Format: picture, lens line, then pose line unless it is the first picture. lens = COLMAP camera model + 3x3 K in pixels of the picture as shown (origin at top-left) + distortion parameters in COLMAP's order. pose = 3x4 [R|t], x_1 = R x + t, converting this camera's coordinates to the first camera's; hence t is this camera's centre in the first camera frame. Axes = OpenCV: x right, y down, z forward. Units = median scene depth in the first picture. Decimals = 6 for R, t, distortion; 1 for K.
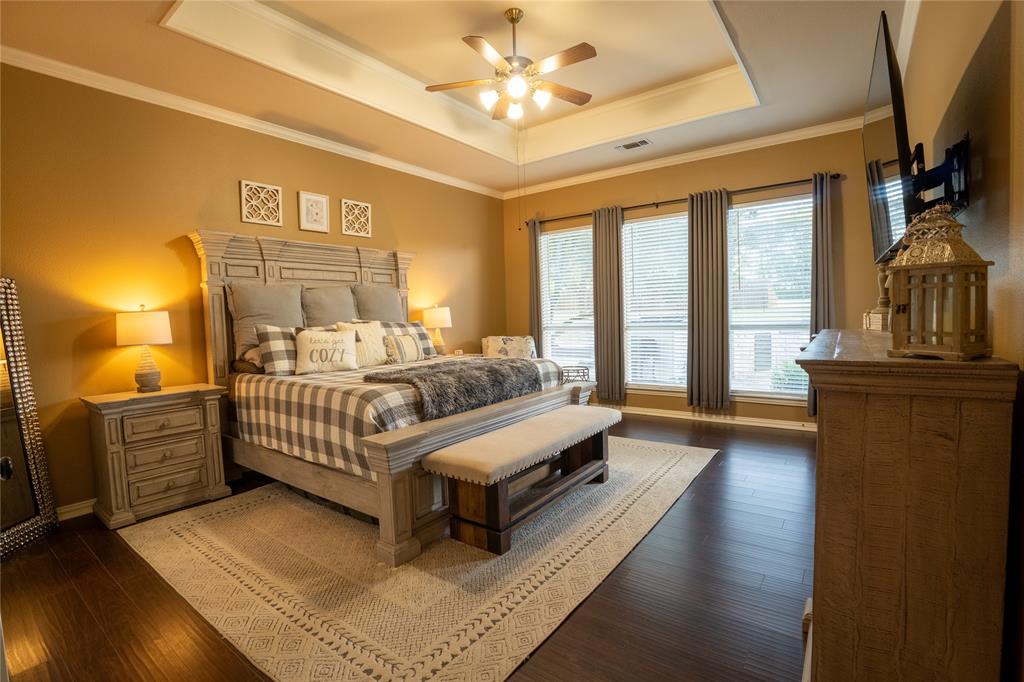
lens RADIAL K [[469.7, 0, 506.2], [0, 469.7, 340.6], [0, 0, 1]] dist [-0.049108, -0.000264]
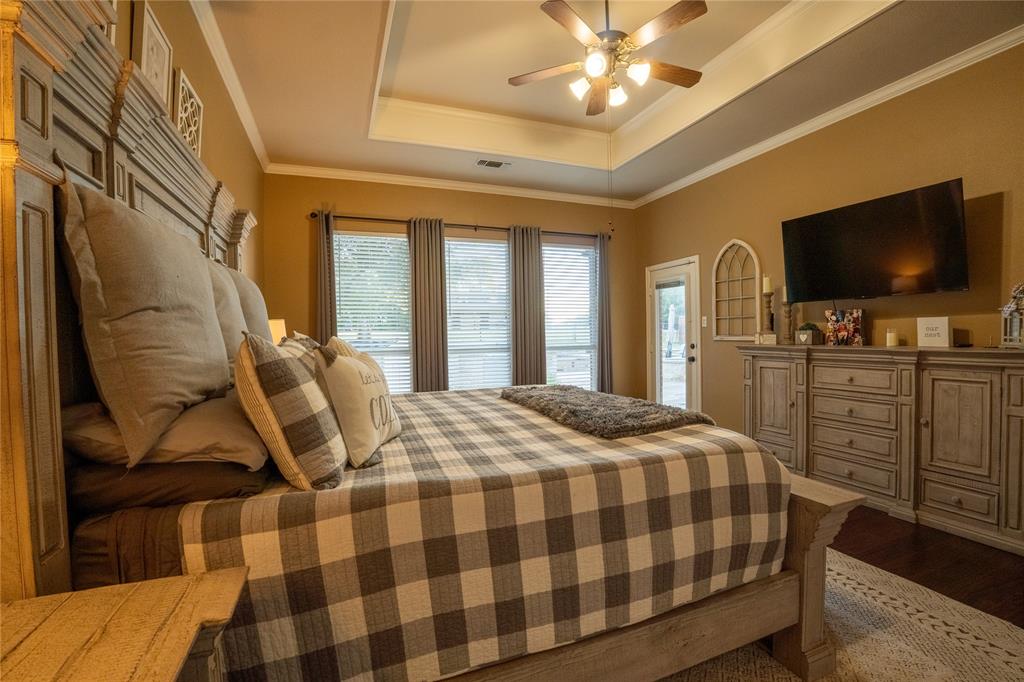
lens RADIAL K [[444.9, 0, 510.0], [0, 444.9, 342.1], [0, 0, 1]] dist [-0.044830, 0.002194]
pose [[0.529727, 0.003361, 0.848162, -0.557102], [0.049149, 0.998190, -0.034652, -0.009768], [-0.846743, 0.060042, 0.528603, 0.550187]]
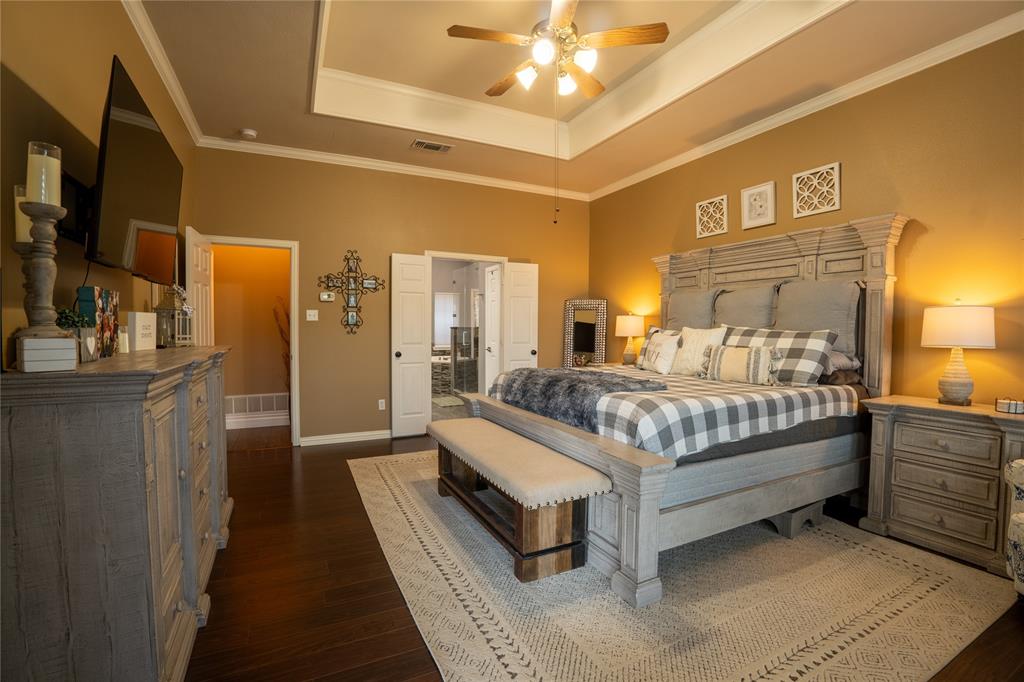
lens RADIAL K [[444.9, 0, 508.5], [0, 444.9, 336.9], [0, 0, 1]] dist [-0.044830, 0.002194]
pose [[-0.449175, 0.052206, -0.891917, 0.574026], [-0.034639, 0.996523, 0.075774, -0.066428], [0.892772, 0.064931, -0.445805, 0.939785]]
